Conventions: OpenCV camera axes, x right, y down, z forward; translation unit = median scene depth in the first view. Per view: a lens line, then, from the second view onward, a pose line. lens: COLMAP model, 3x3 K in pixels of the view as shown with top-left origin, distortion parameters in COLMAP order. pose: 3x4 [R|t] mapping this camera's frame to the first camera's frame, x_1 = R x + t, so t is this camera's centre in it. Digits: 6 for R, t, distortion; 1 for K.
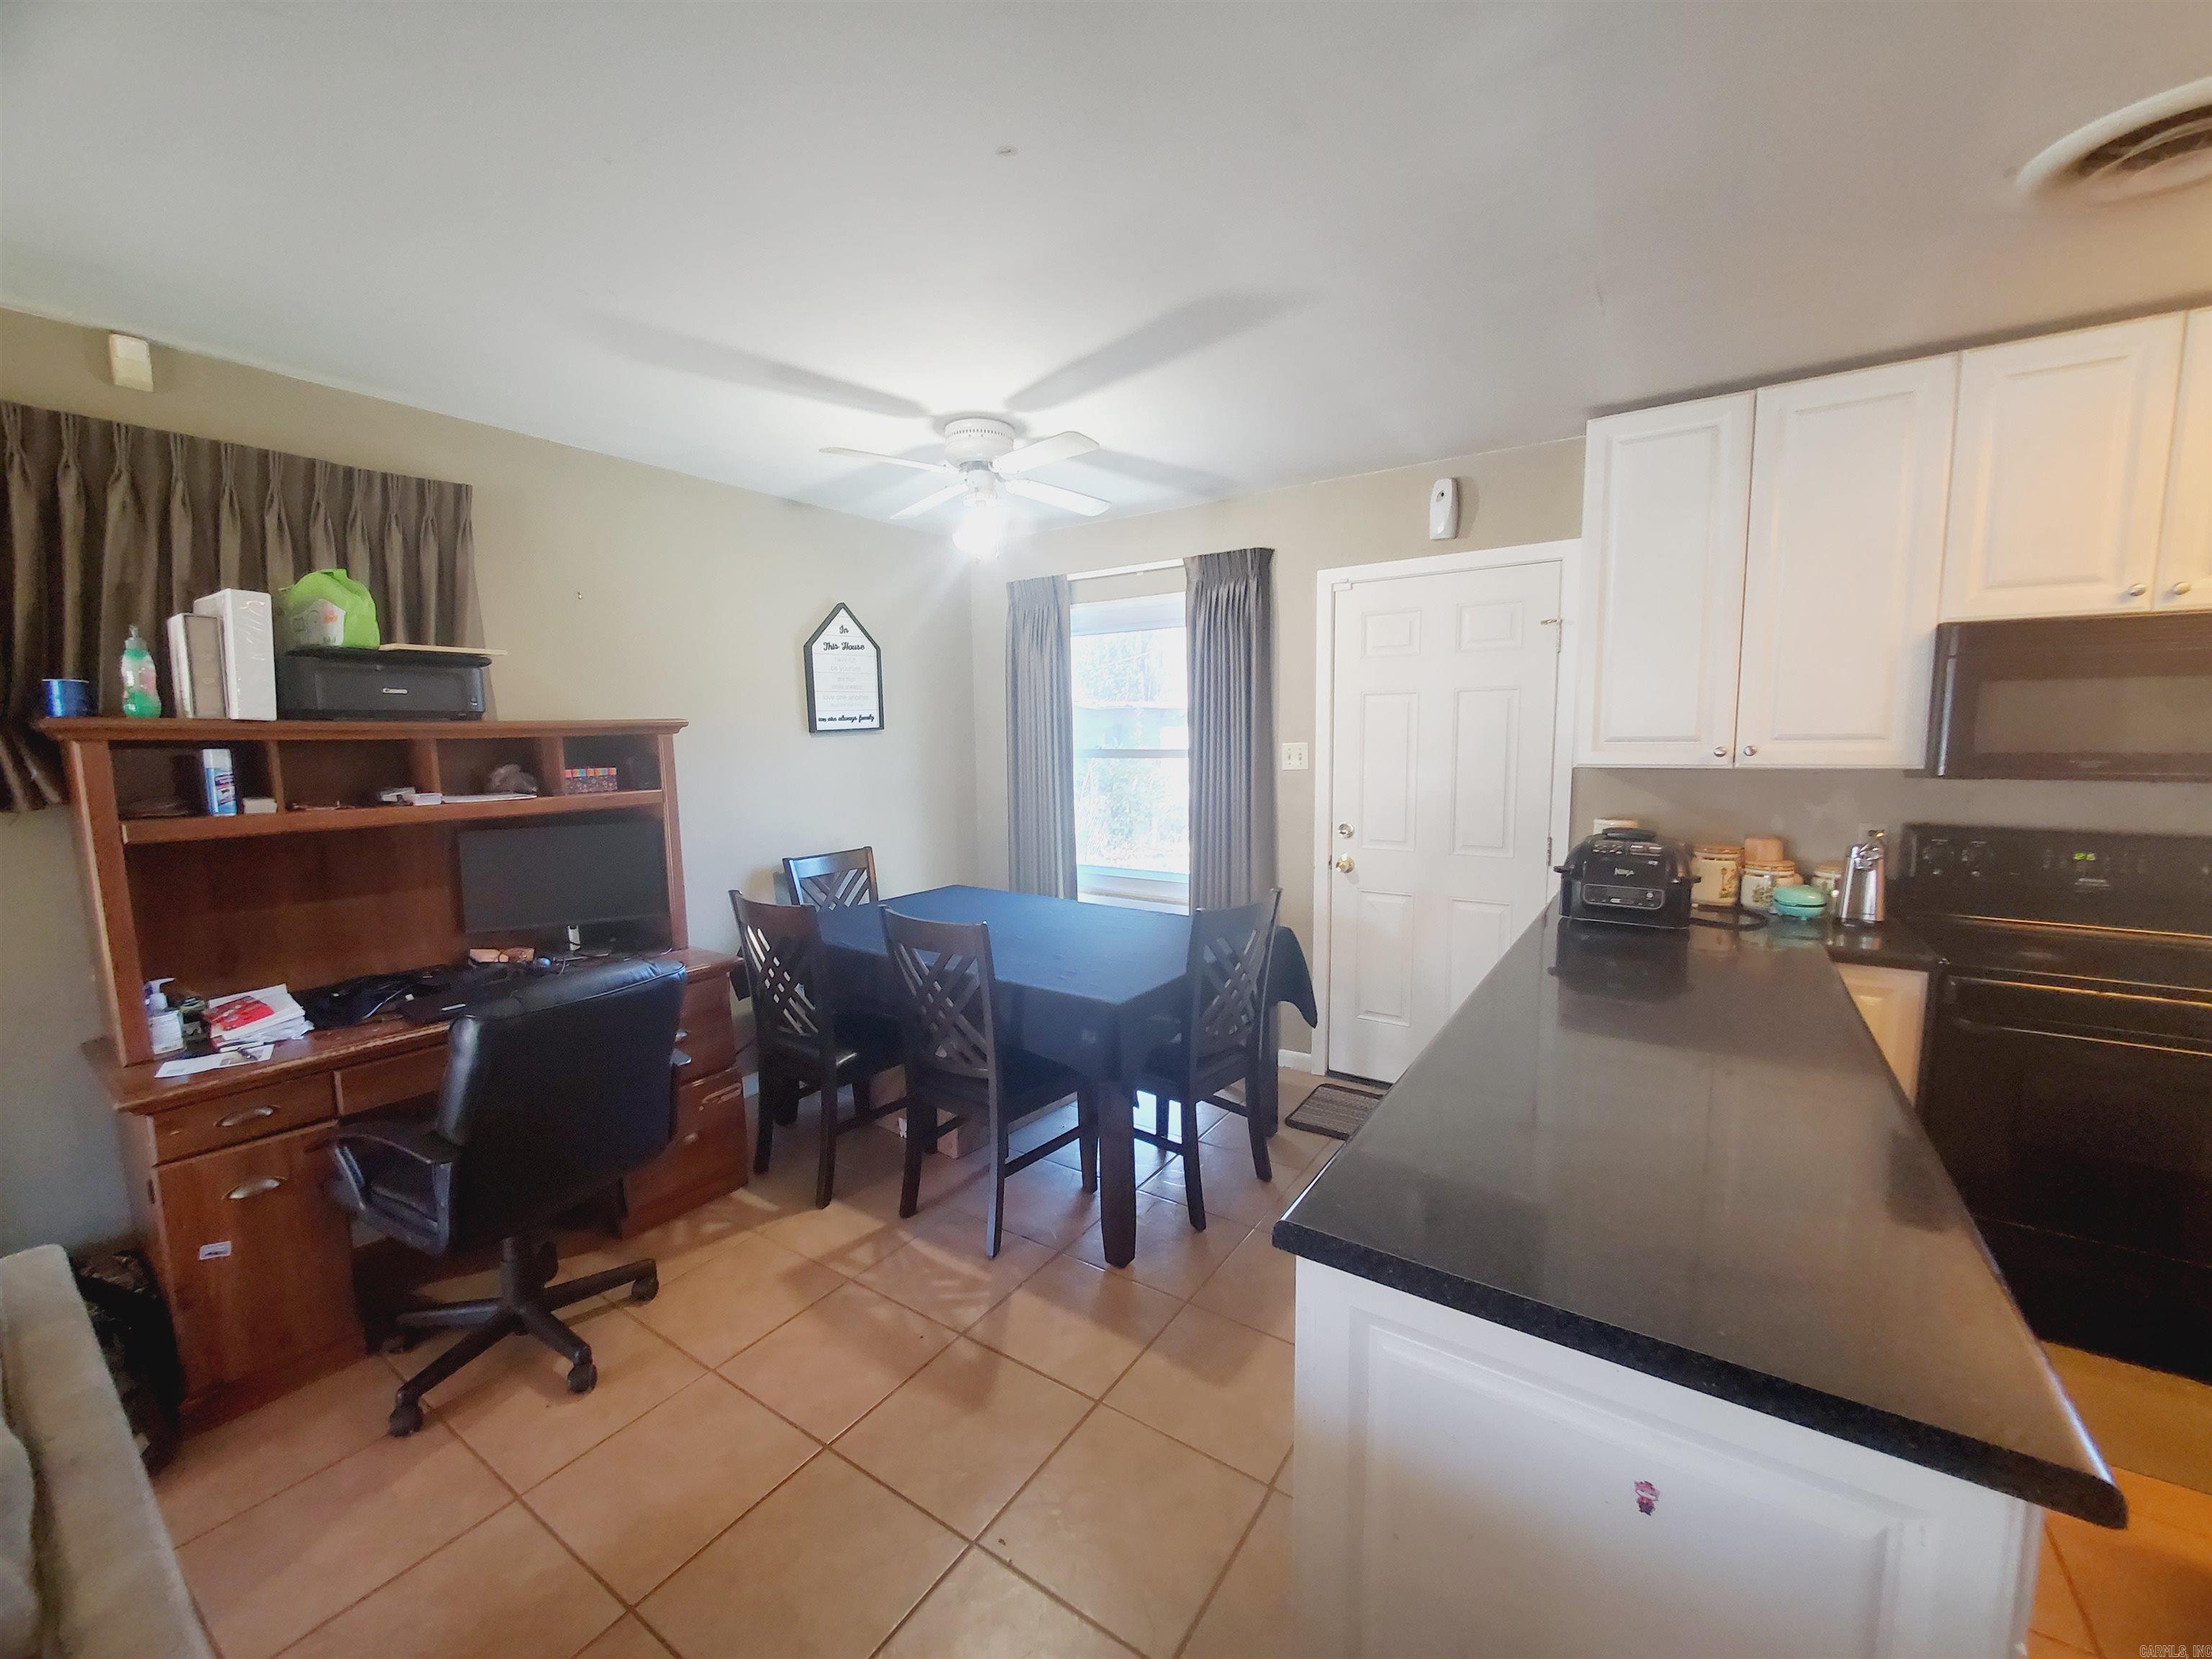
lens RADIAL K [[875.2, 0, 1103.2], [0, 875.2, 828.3], [0, 0, 1]] dist [-0.000527, -0.001545]
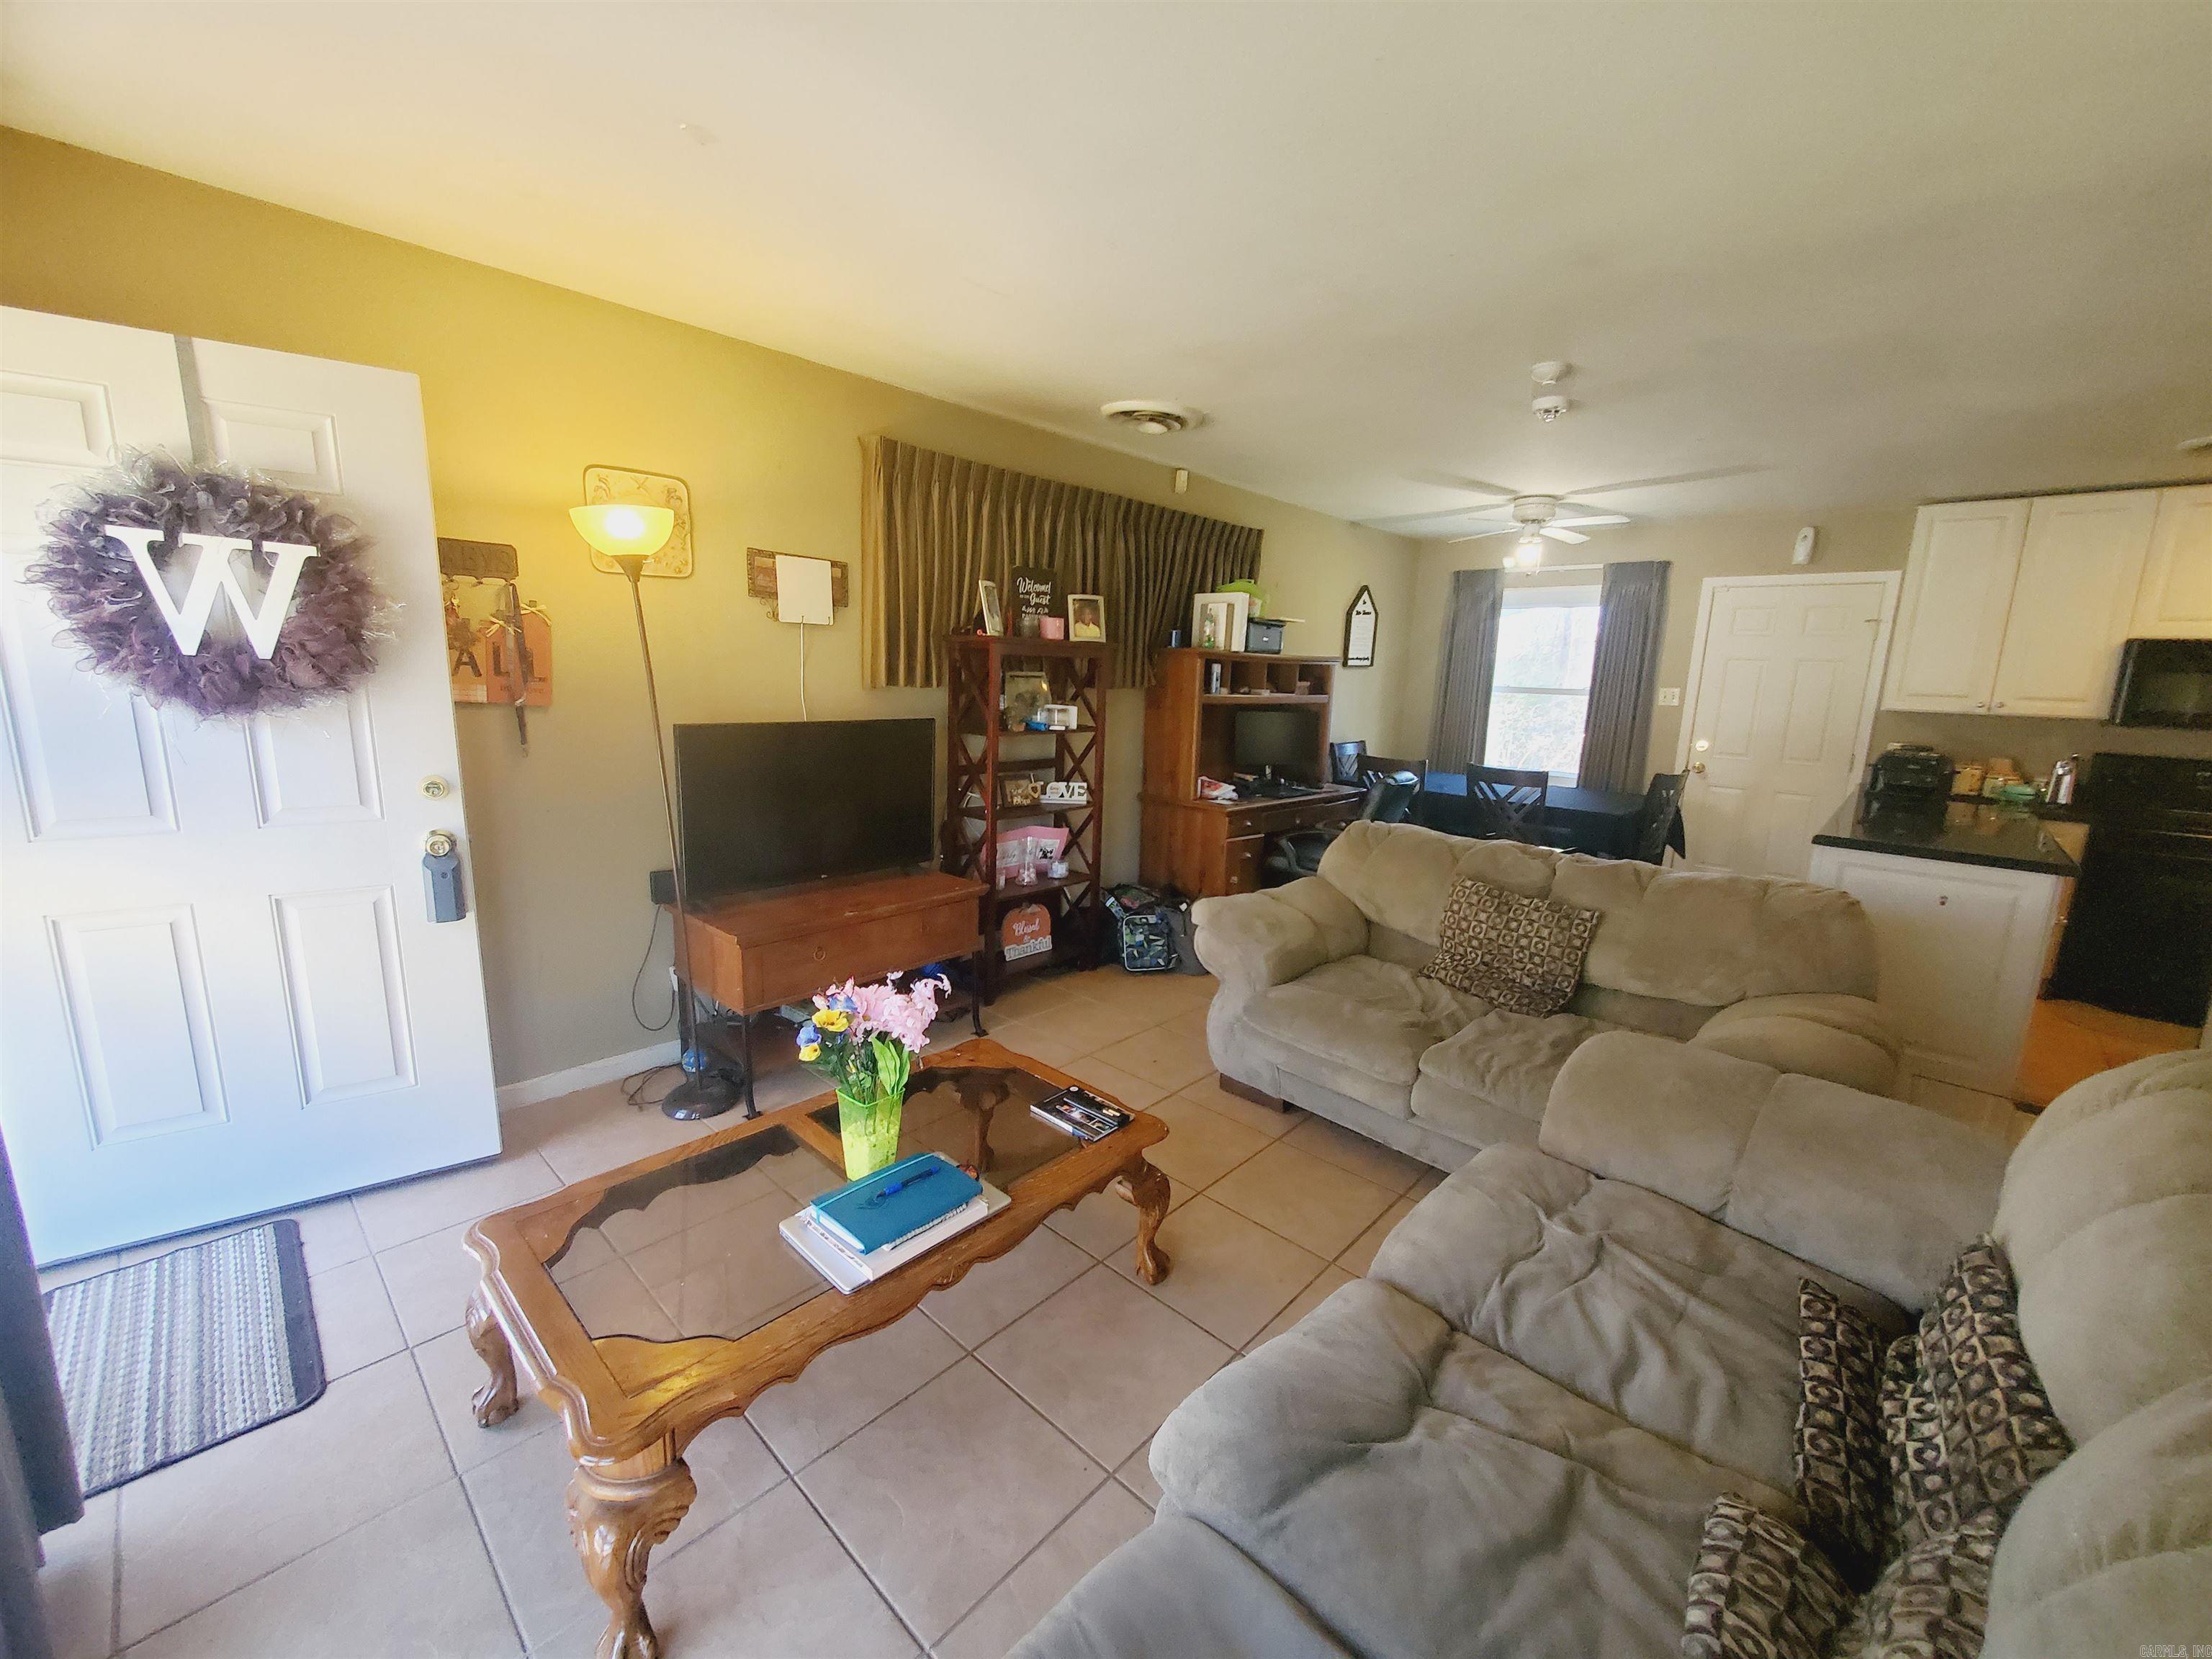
lens RADIAL K [[875.2, 0, 1105.5], [0, 875.2, 826.8], [0, 0, 1]] dist [-0.000527, -0.001545]
pose [[0.986607, 0.074957, -0.144874, -0.764914], [-0.064738, 0.995153, 0.074018, 0.142081], [0.149720, -0.063648, 0.986678, -1.020232]]
